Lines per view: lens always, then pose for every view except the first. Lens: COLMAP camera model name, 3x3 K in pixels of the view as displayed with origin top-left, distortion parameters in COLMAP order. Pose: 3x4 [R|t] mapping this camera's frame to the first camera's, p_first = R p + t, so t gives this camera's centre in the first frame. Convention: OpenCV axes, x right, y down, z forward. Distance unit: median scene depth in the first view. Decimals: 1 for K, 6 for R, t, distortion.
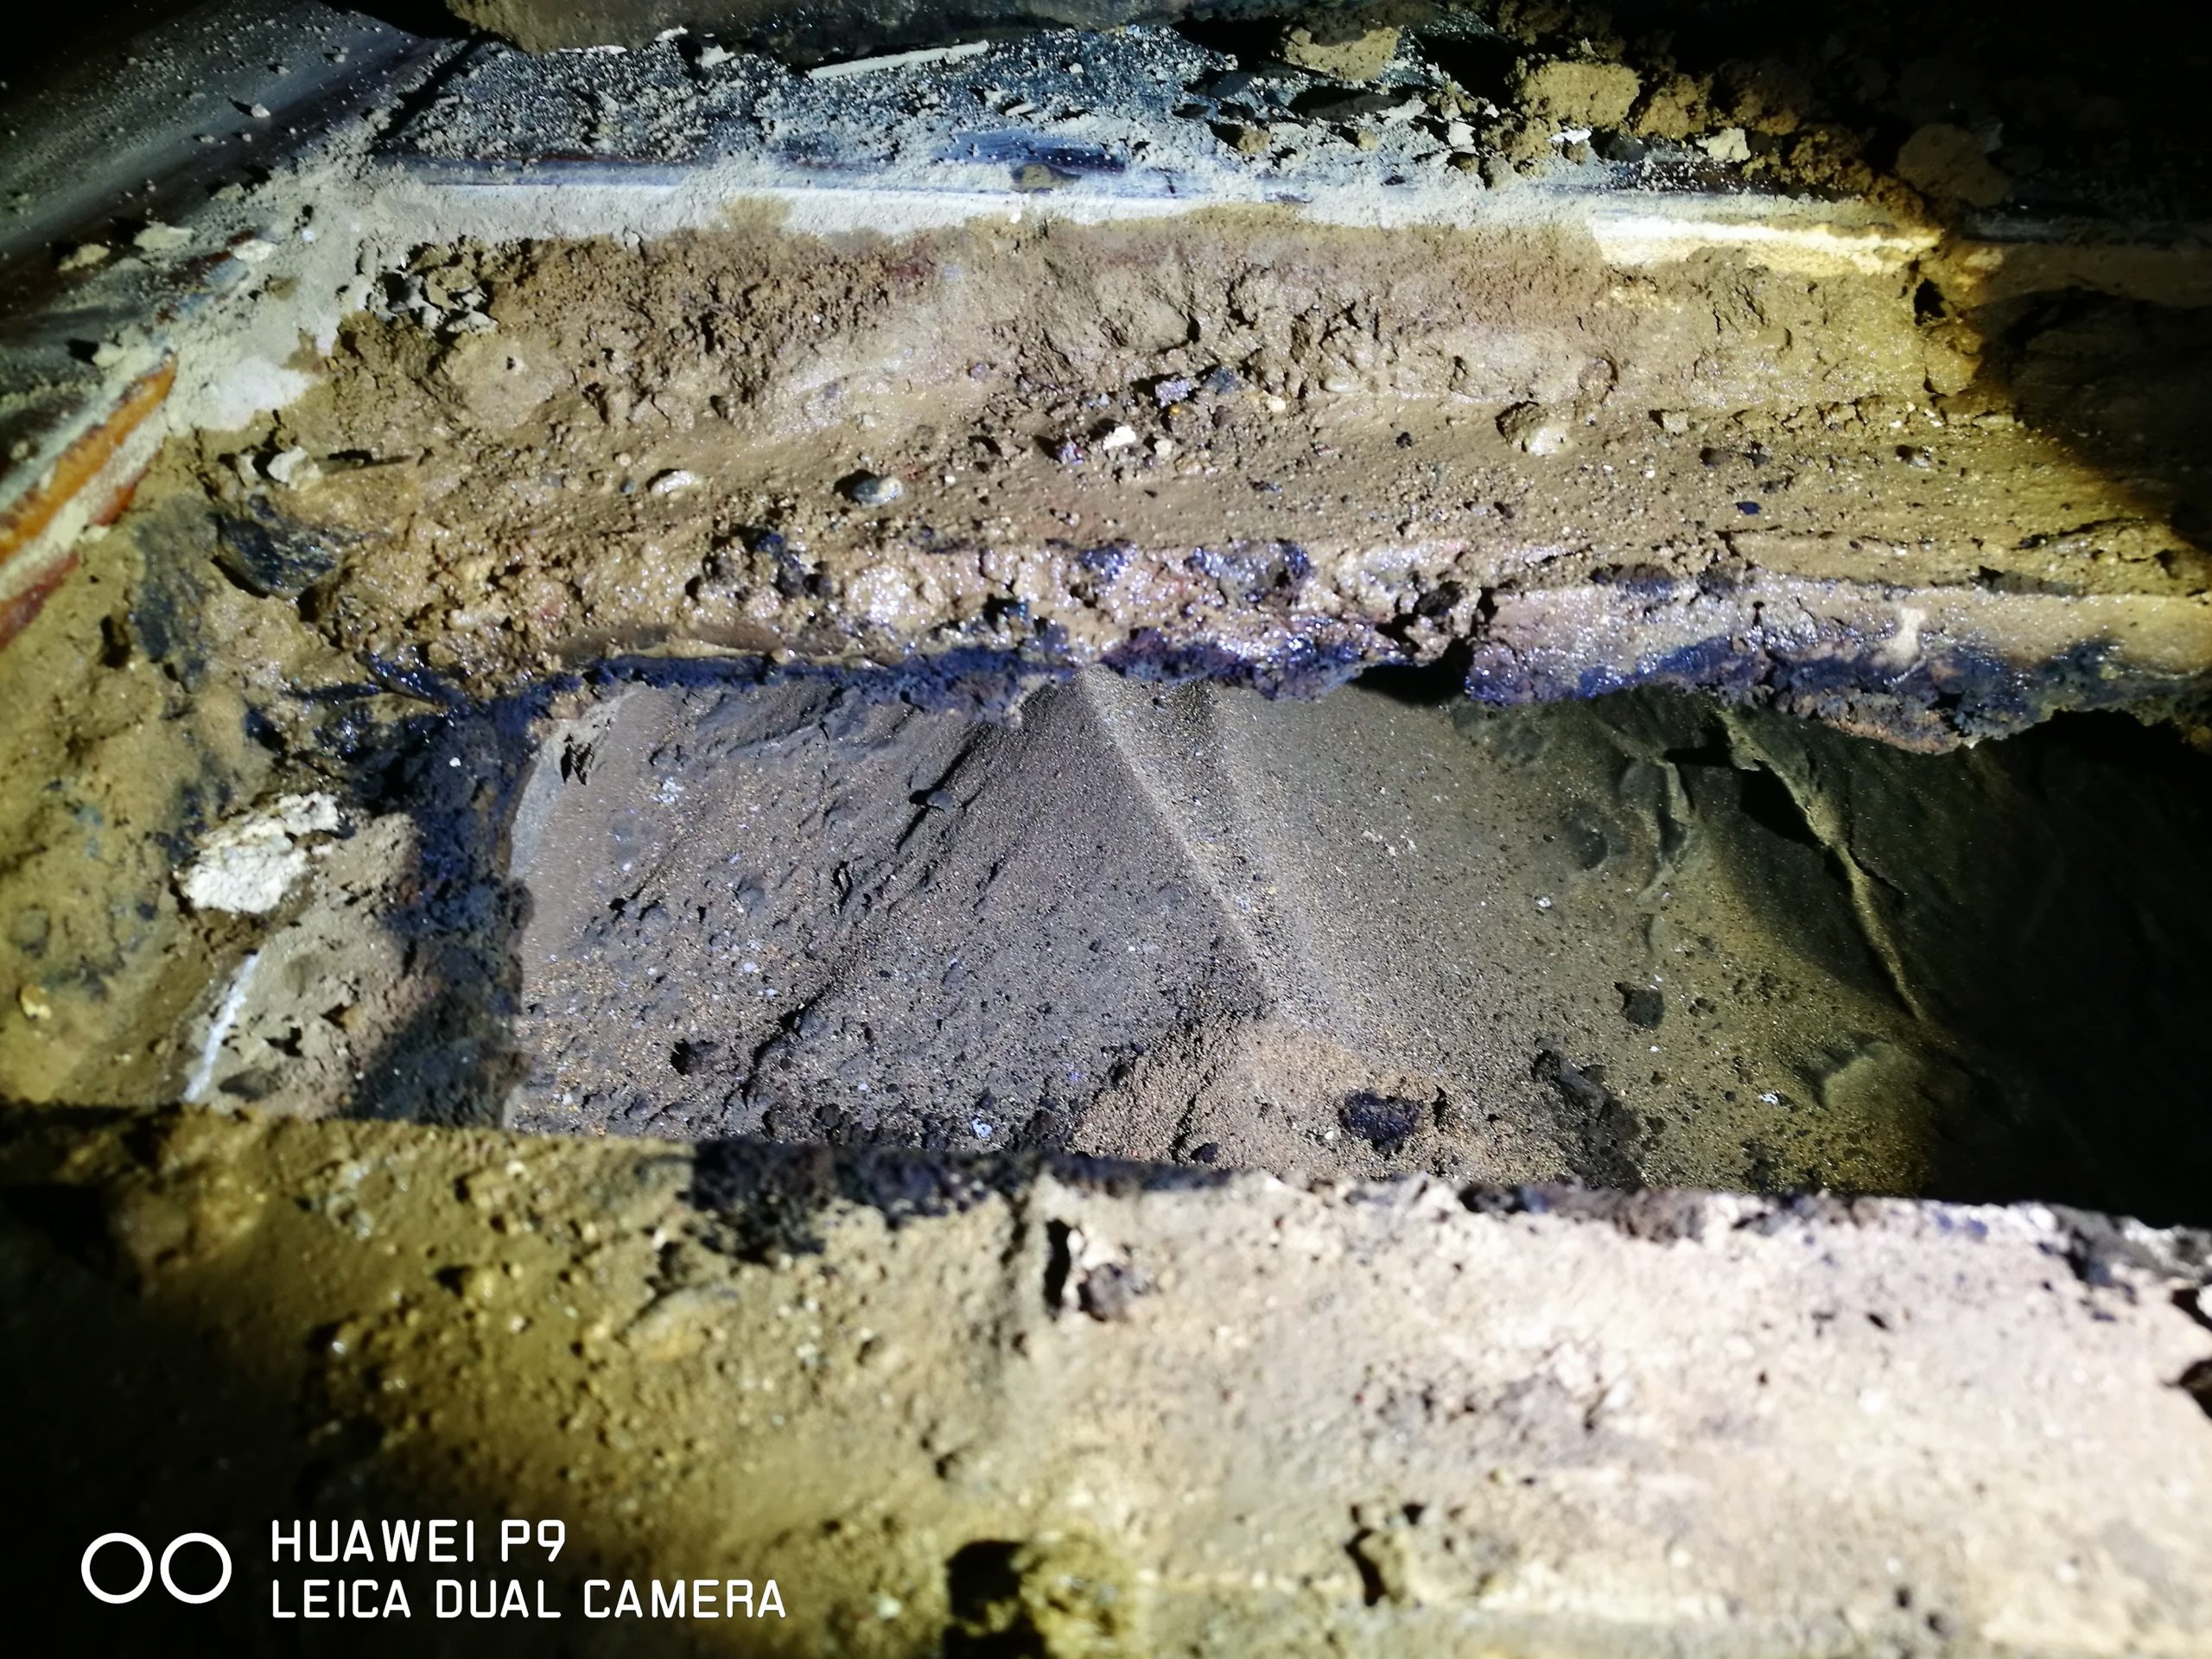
lens RADIAL K [[1812.4, 0, 1106.0], [0, 1812.4, 829.5], [0, 0, 1]] dist [-0.062610, -0.004145]
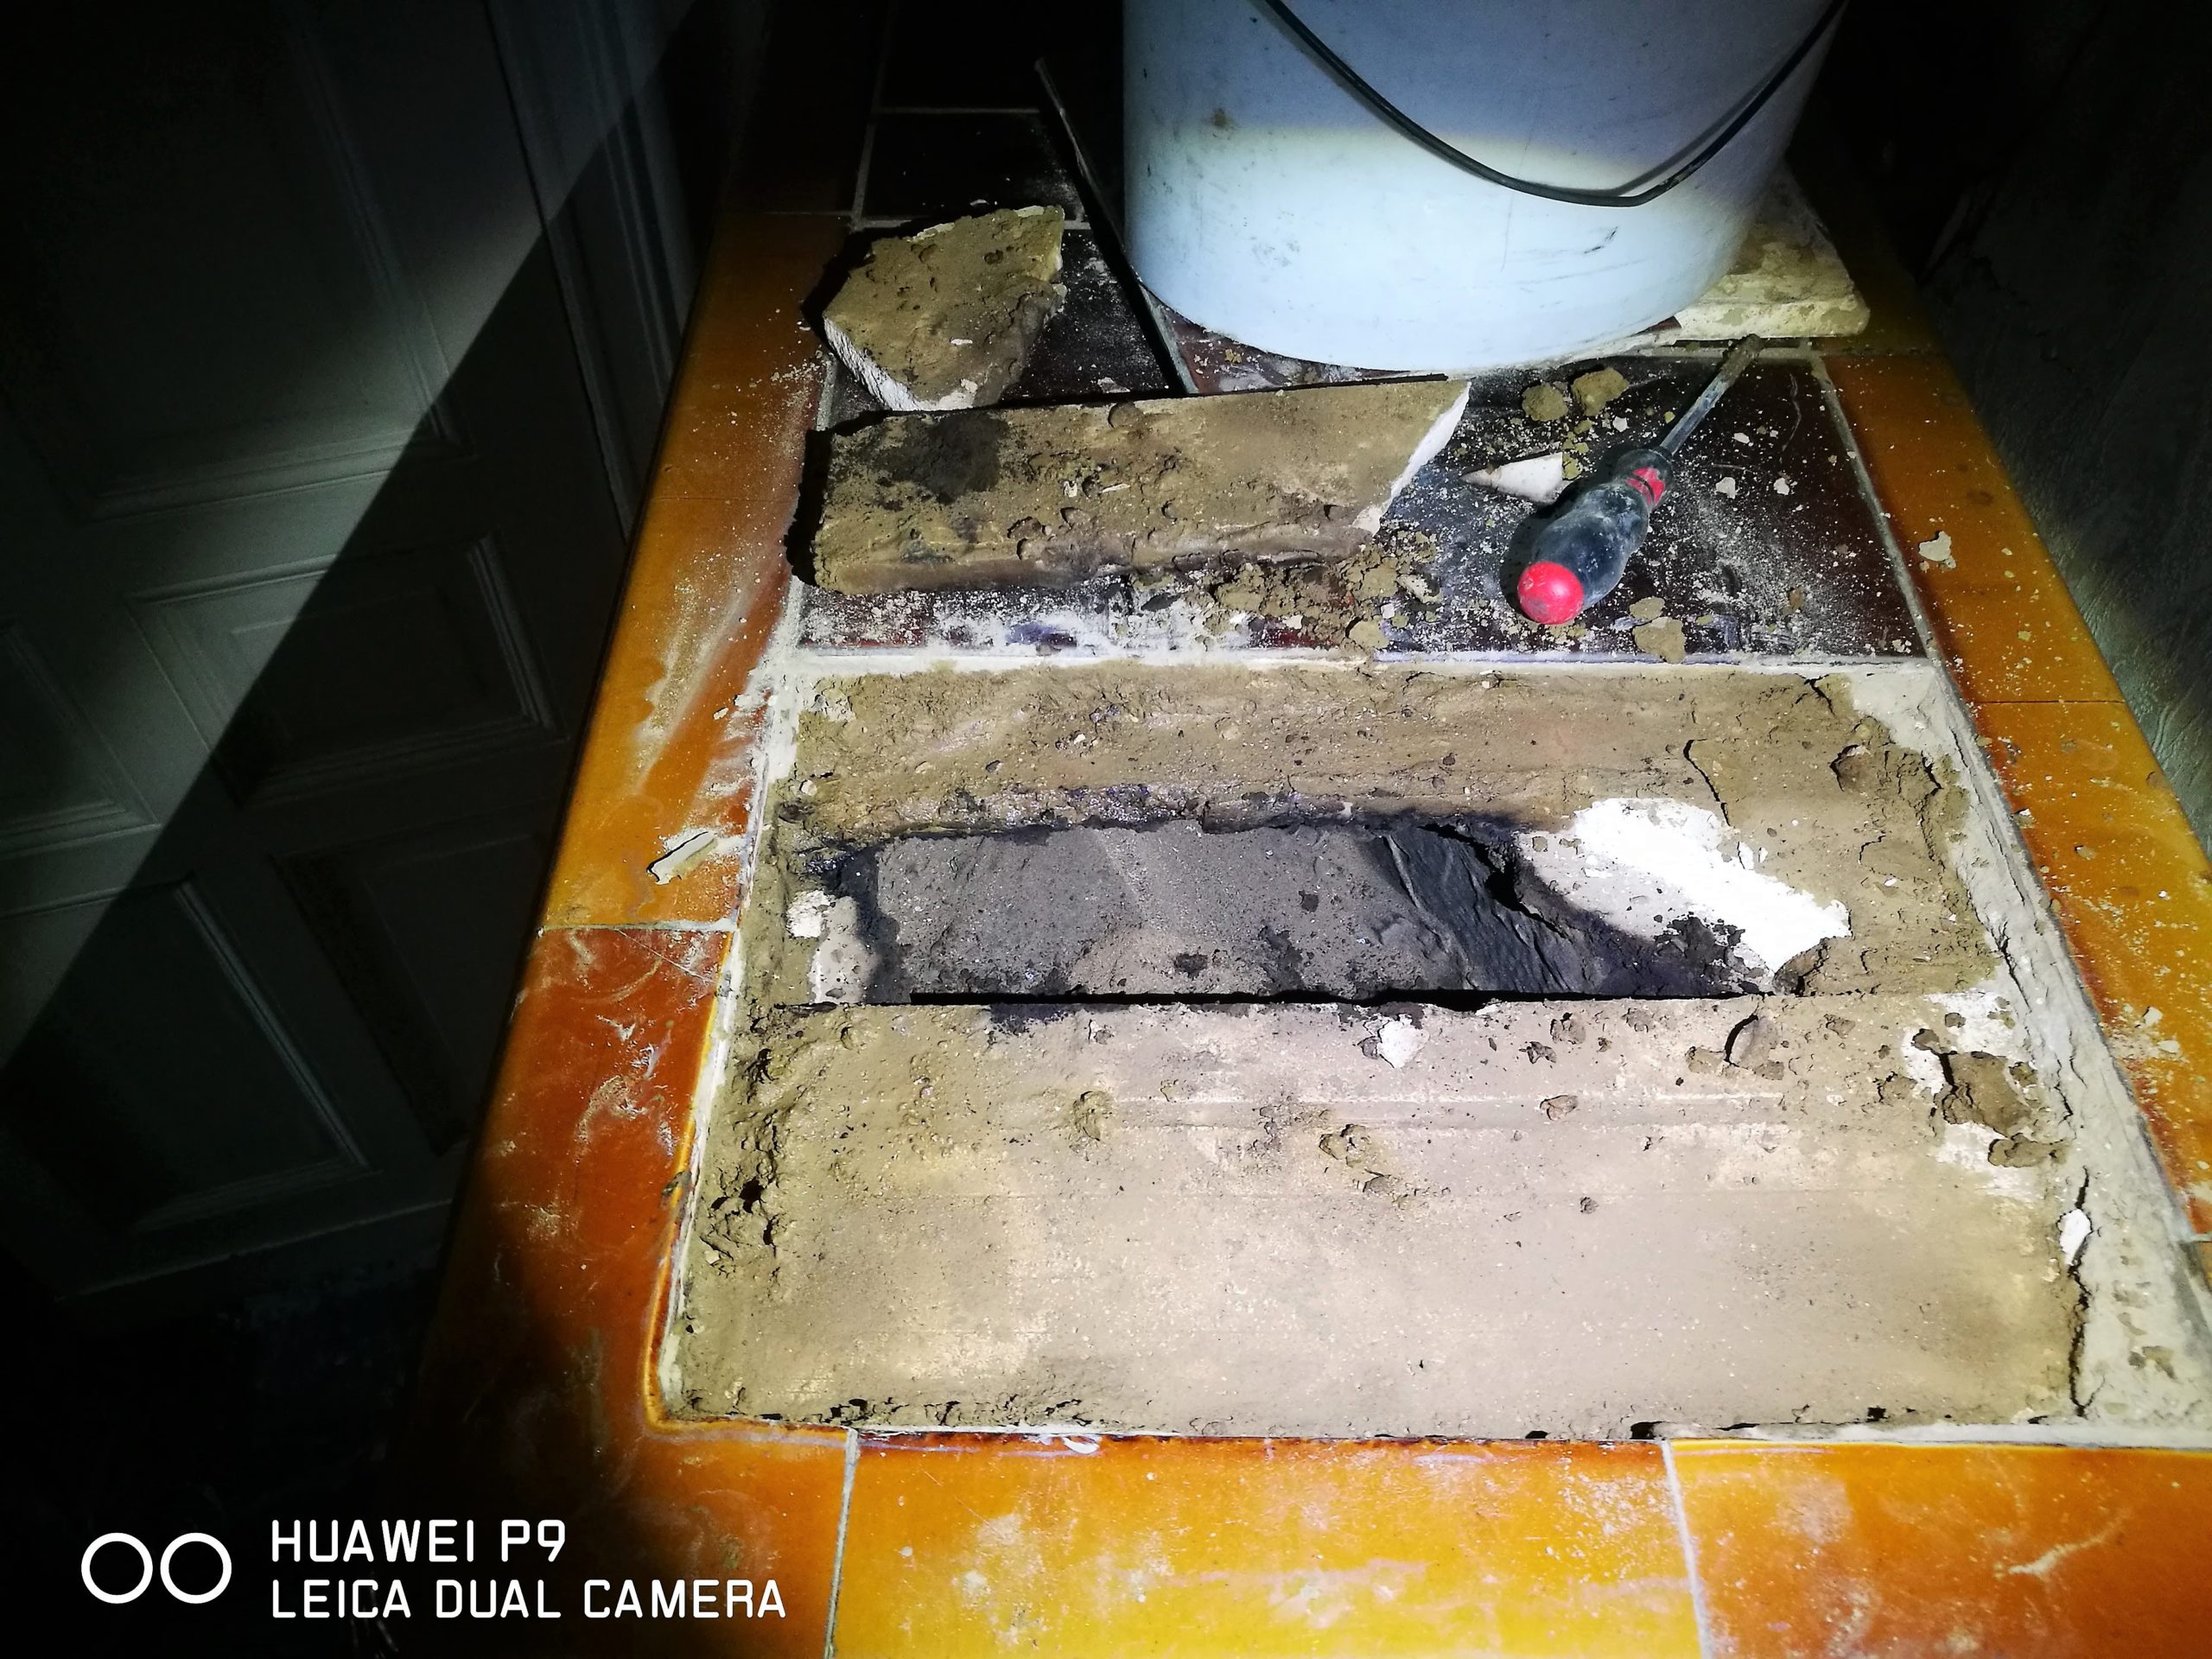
lens RADIAL K [[1733.3, 0, 1106.0], [0, 1733.3, 829.5], [0, 0, 1]] dist [-0.040786, 0.078962]
pose [[0.997182, -0.054913, 0.051122, -0.098003], [0.047814, 0.990227, 0.131010, -0.436460], [-0.057817, -0.128196, 0.990062, -1.706965]]
